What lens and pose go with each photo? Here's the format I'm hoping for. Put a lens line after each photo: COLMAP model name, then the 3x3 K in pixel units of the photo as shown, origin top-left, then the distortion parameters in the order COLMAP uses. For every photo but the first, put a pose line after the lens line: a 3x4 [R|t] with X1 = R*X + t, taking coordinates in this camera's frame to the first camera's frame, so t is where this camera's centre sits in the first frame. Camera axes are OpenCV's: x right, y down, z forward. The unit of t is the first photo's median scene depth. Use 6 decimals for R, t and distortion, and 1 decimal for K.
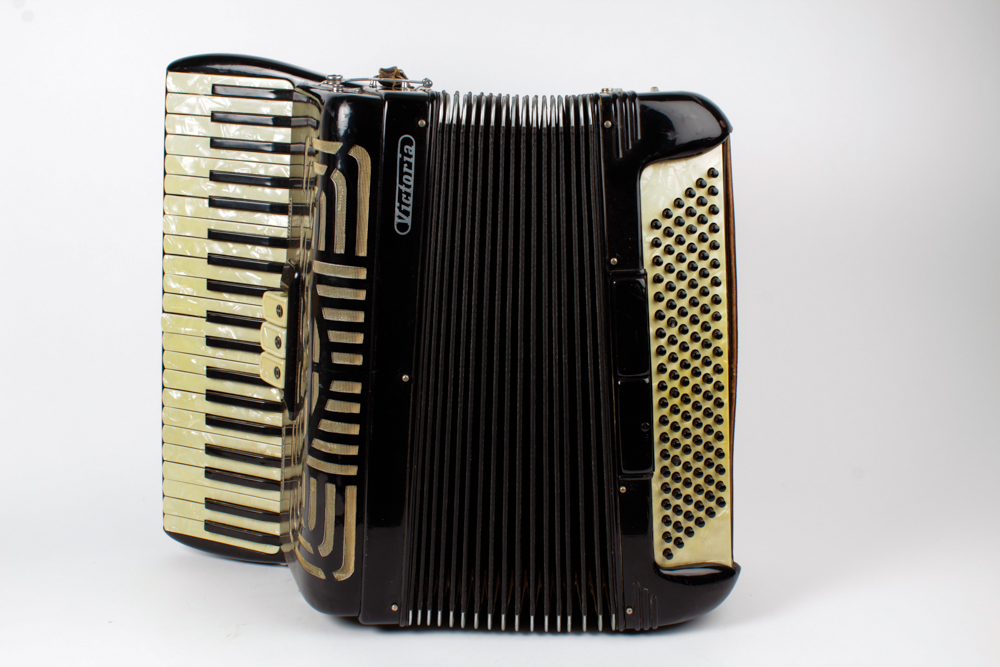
lens RADIAL K [[1129.3, 0, 486.6], [0, 1129.3, 335.3], [0, 0, 1]] dist [-0.127504, 0.195177]
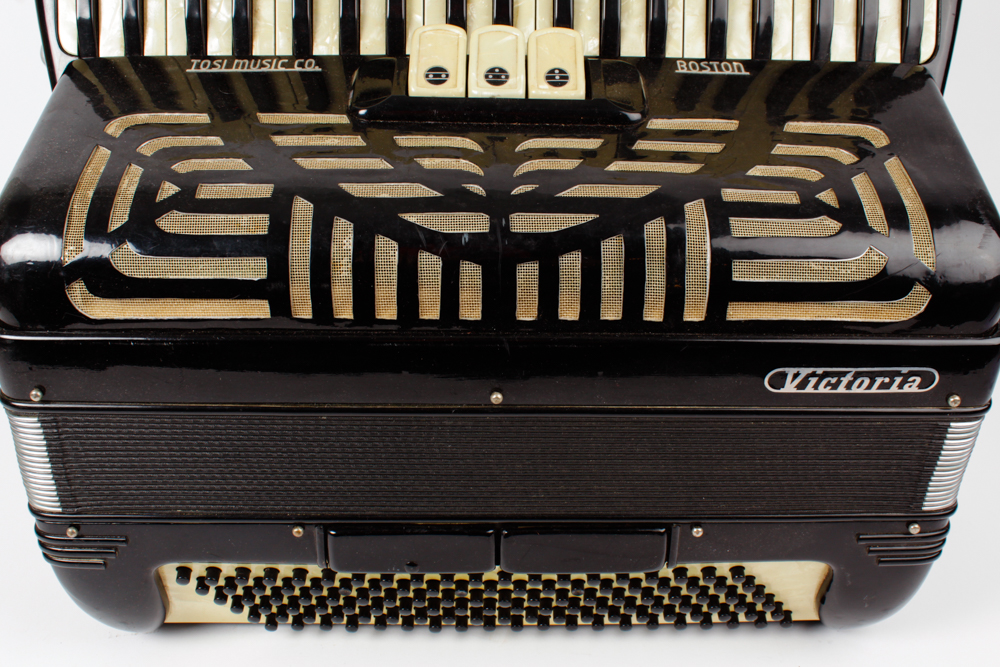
lens RADIAL K [[1047.2, 0, 488.8], [0, 1047.2, 333.4], [0, 0, 1]] dist [-0.134666, 0.141086]
pose [[0.062028, 0.906452, 0.417728, -0.310945], [-0.973574, 0.147117, -0.174671, 0.125980], [-0.219786, -0.395854, 0.891624, 0.572809]]
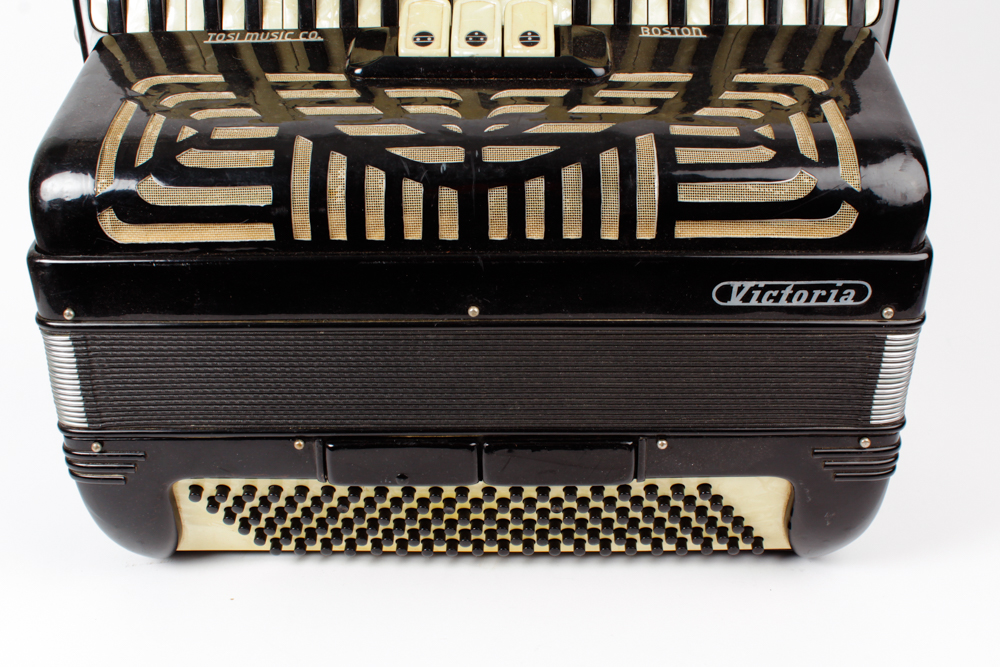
lens RADIAL K [[1129.3, 0, 486.6], [0, 1129.3, 335.3], [0, 0, 1]] dist [-0.127504, 0.195177]
pose [[0.081519, 0.929577, 0.359502, -0.280249], [-0.978312, 0.143545, -0.149332, 0.125493], [-0.190420, -0.339531, 0.921118, 0.437633]]
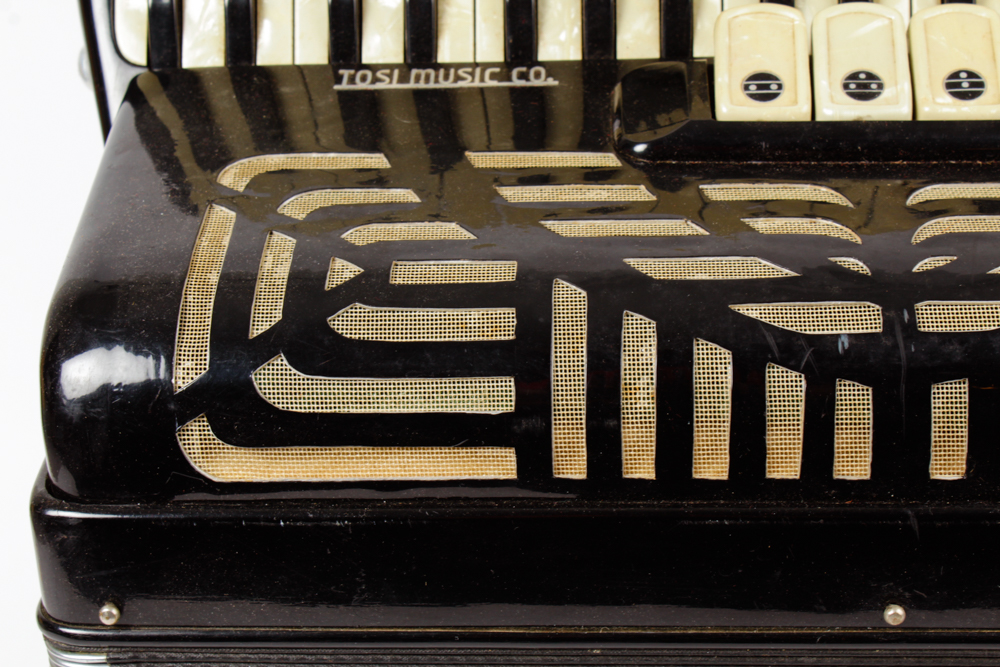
lens RADIAL K [[1983.6, 0, 485.9], [0, 1983.6, 336.0], [0, 0, 1]] dist [0.010108, 0.153684]
pose [[0.095067, 0.956728, 0.275015, -0.313551], [-0.983602, 0.132812, -0.122016, 0.211018], [-0.153261, -0.258906, 0.953666, 0.510290]]
